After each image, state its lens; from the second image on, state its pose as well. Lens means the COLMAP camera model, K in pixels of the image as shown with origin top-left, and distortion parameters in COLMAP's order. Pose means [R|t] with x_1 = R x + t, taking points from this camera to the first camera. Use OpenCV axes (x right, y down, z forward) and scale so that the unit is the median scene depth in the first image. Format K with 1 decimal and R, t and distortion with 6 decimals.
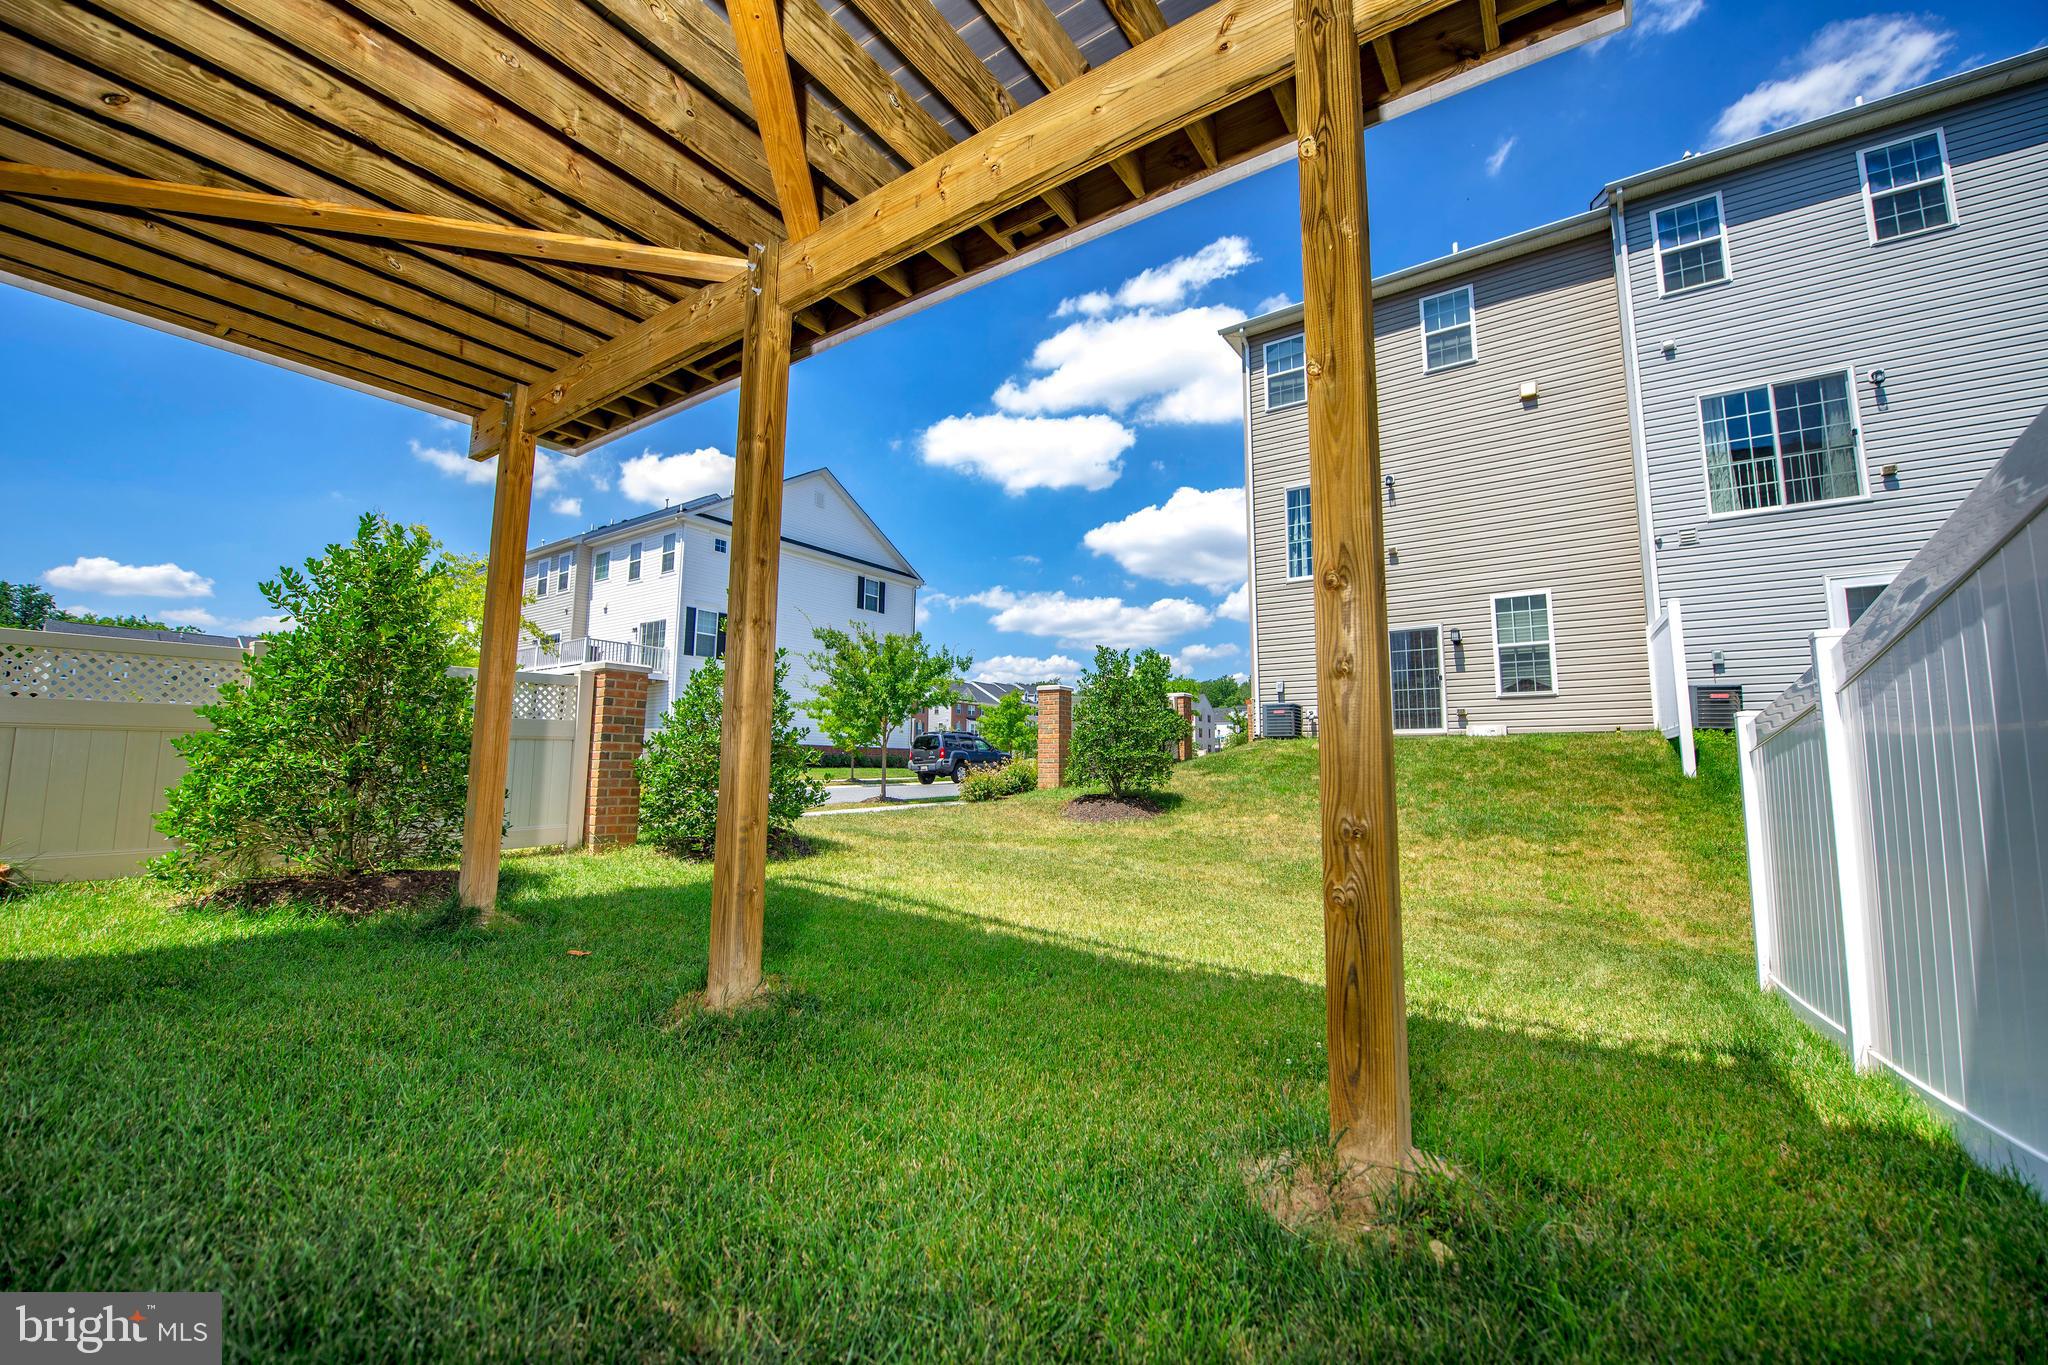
lens RADIAL K [[813.1, 0, 1029.0], [0, 813.1, 673.5], [0, 0, 1]] dist [-0.017785, -0.001064]
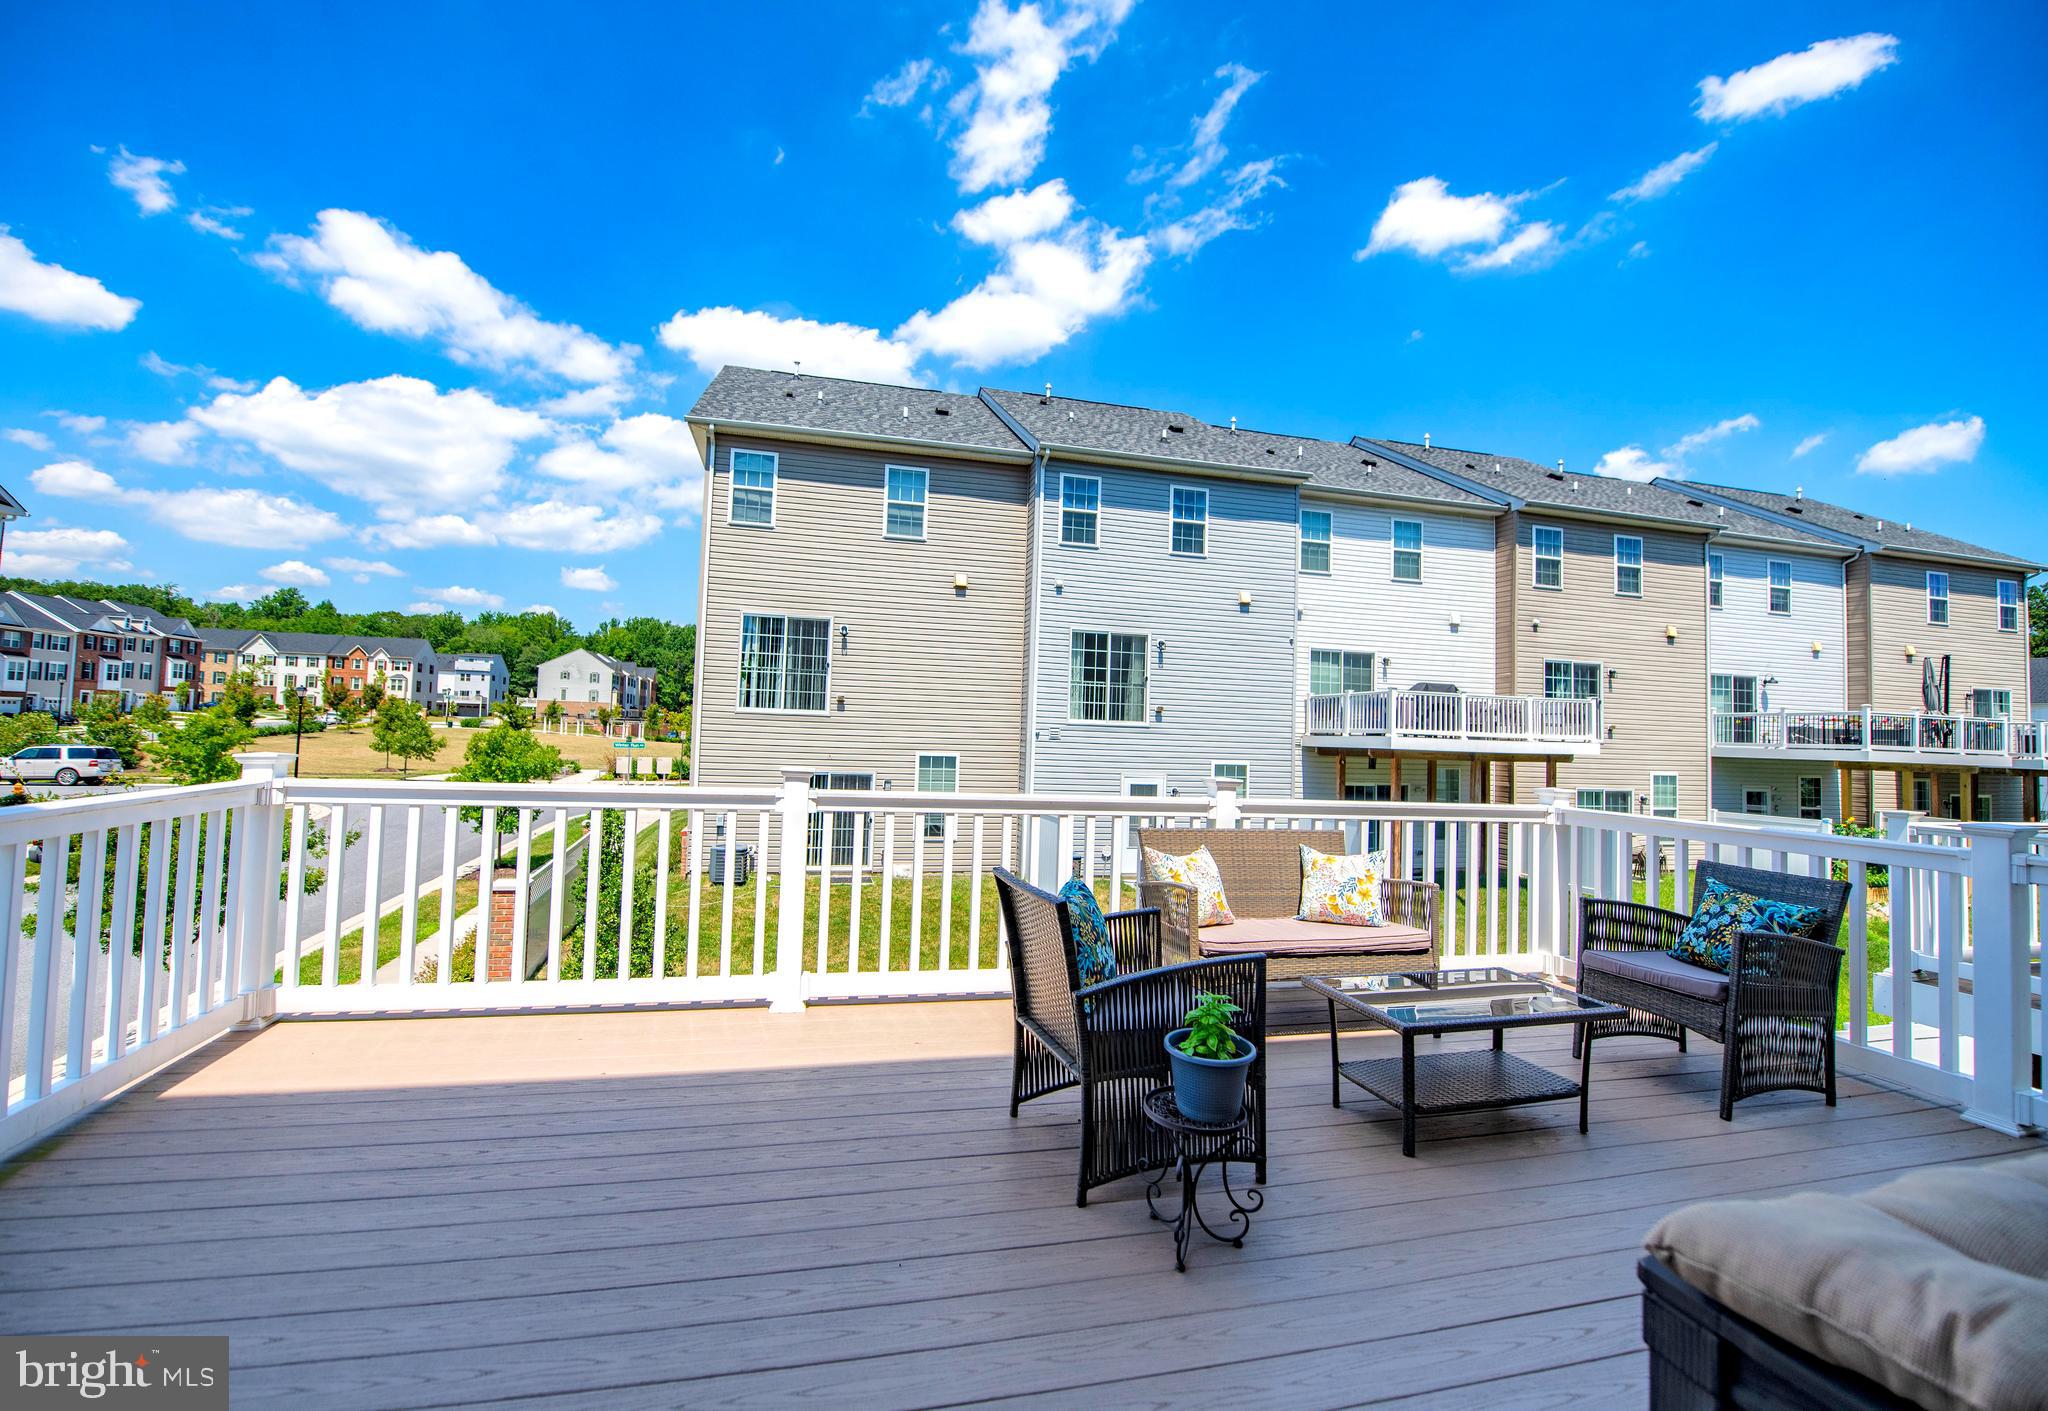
lens RADIAL K [[841.9, 0, 993.4], [0, 841.9, 693.3], [0, 0, 1]] dist [-0.016284, -0.001295]
pose [[0.669639, 0.048786, 0.741083, -0.259780], [-0.118055, 0.992145, 0.041360, -0.248008], [-0.733244, -0.115185, 0.670139, 0.120357]]
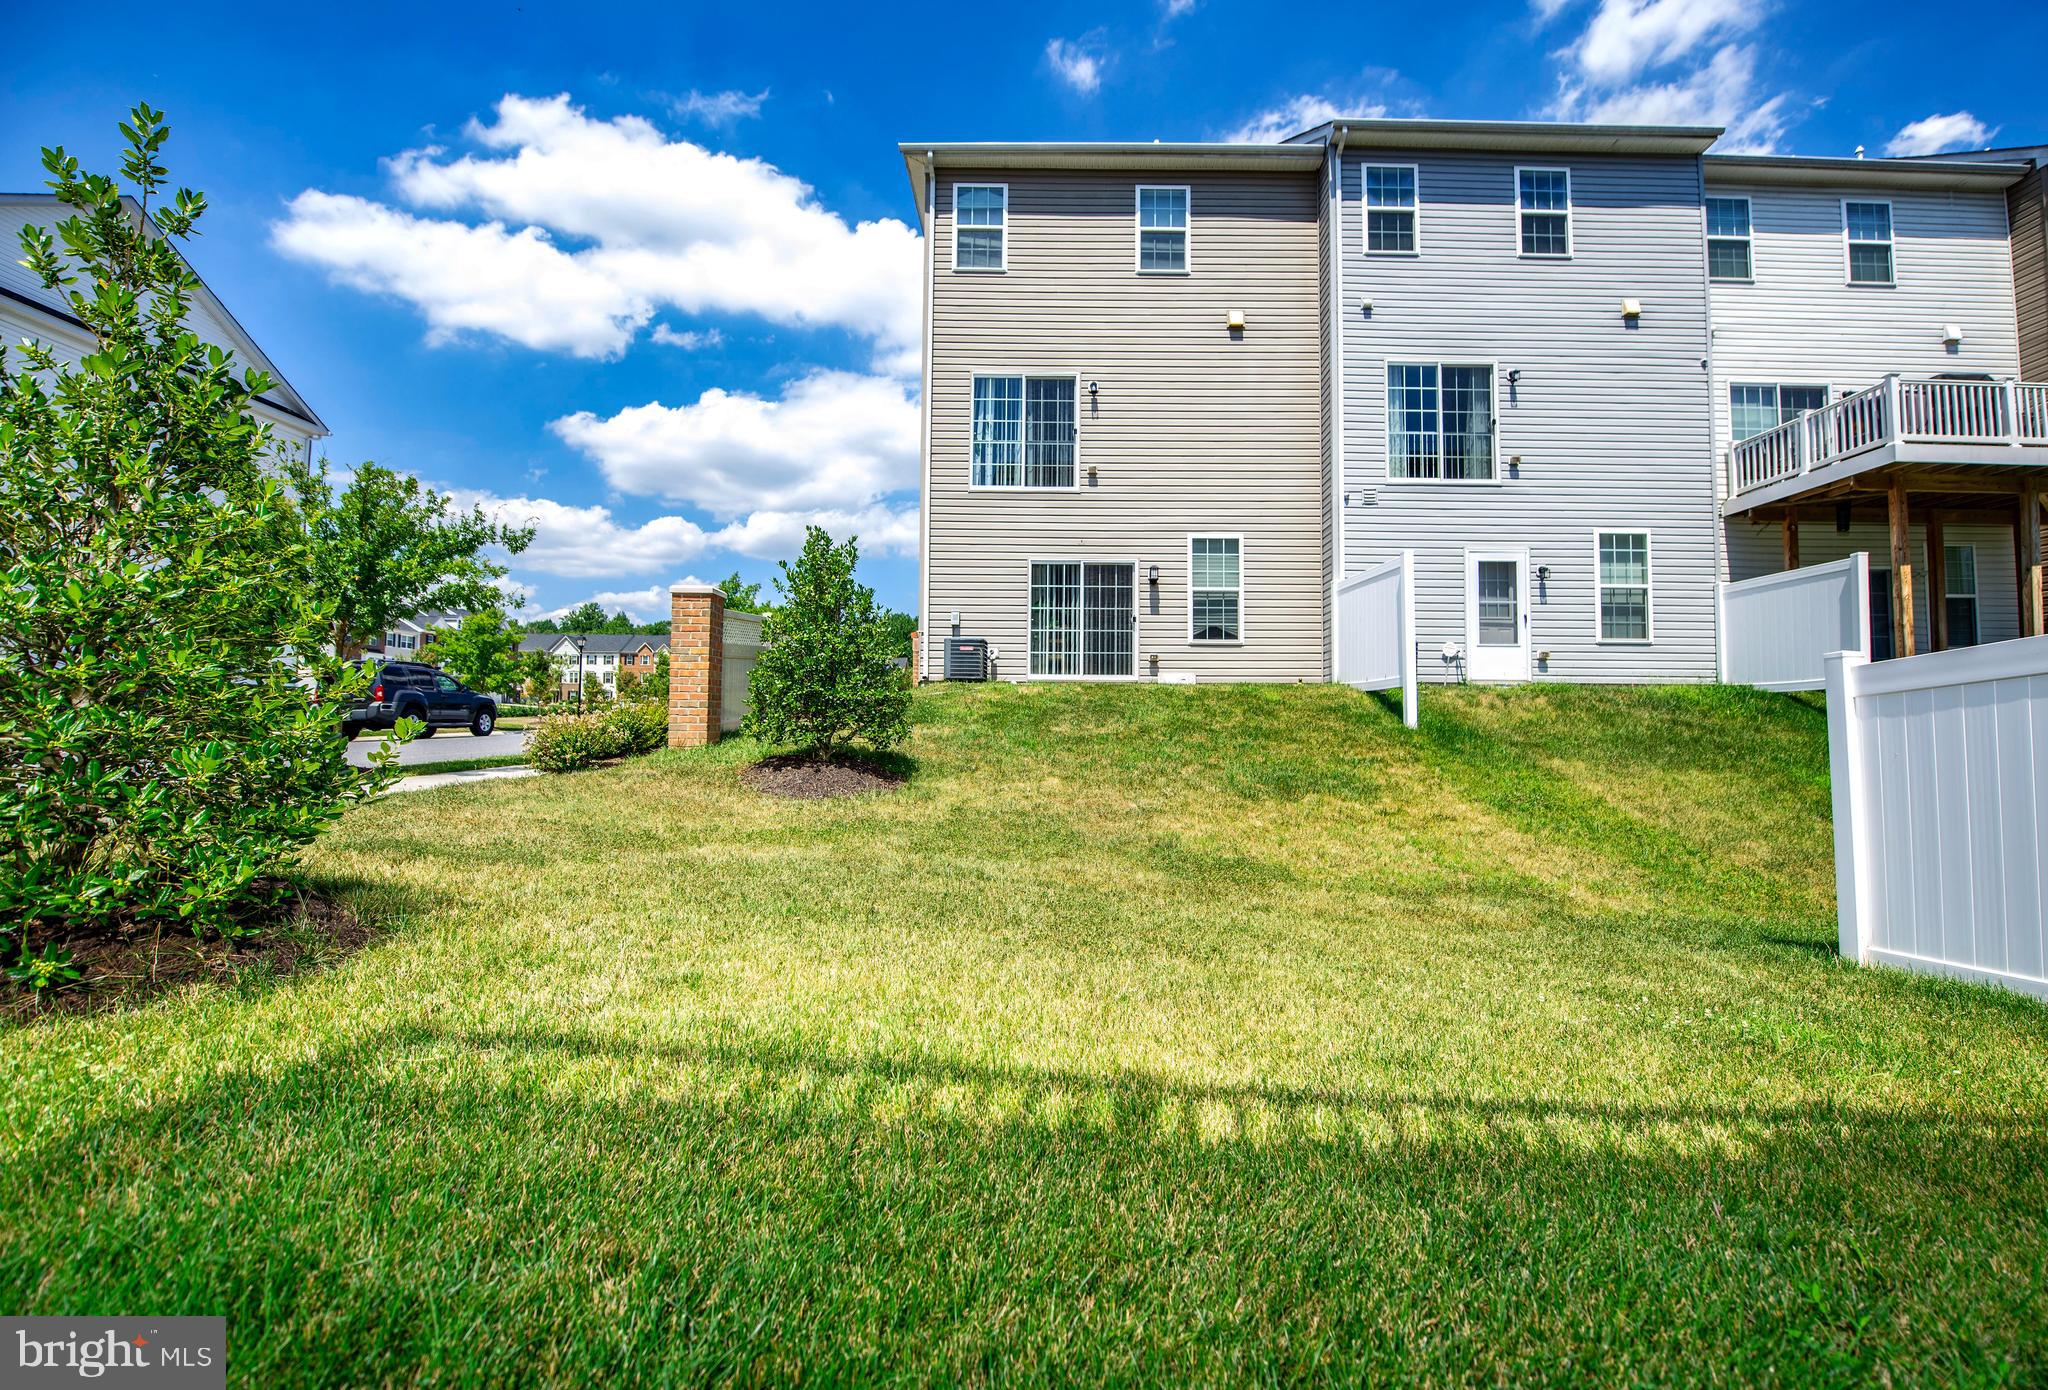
lens RADIAL K [[869.2, 0, 1049.6], [0, 869.2, 685.1], [0, 0, 1]] dist [-0.013165, -0.003277]
pose [[0.818549, 0.026922, 0.573805, -0.127254], [-0.070579, 0.996046, 0.053951, 0.034092], [-0.570084, -0.084660, 0.817213, 0.267985]]
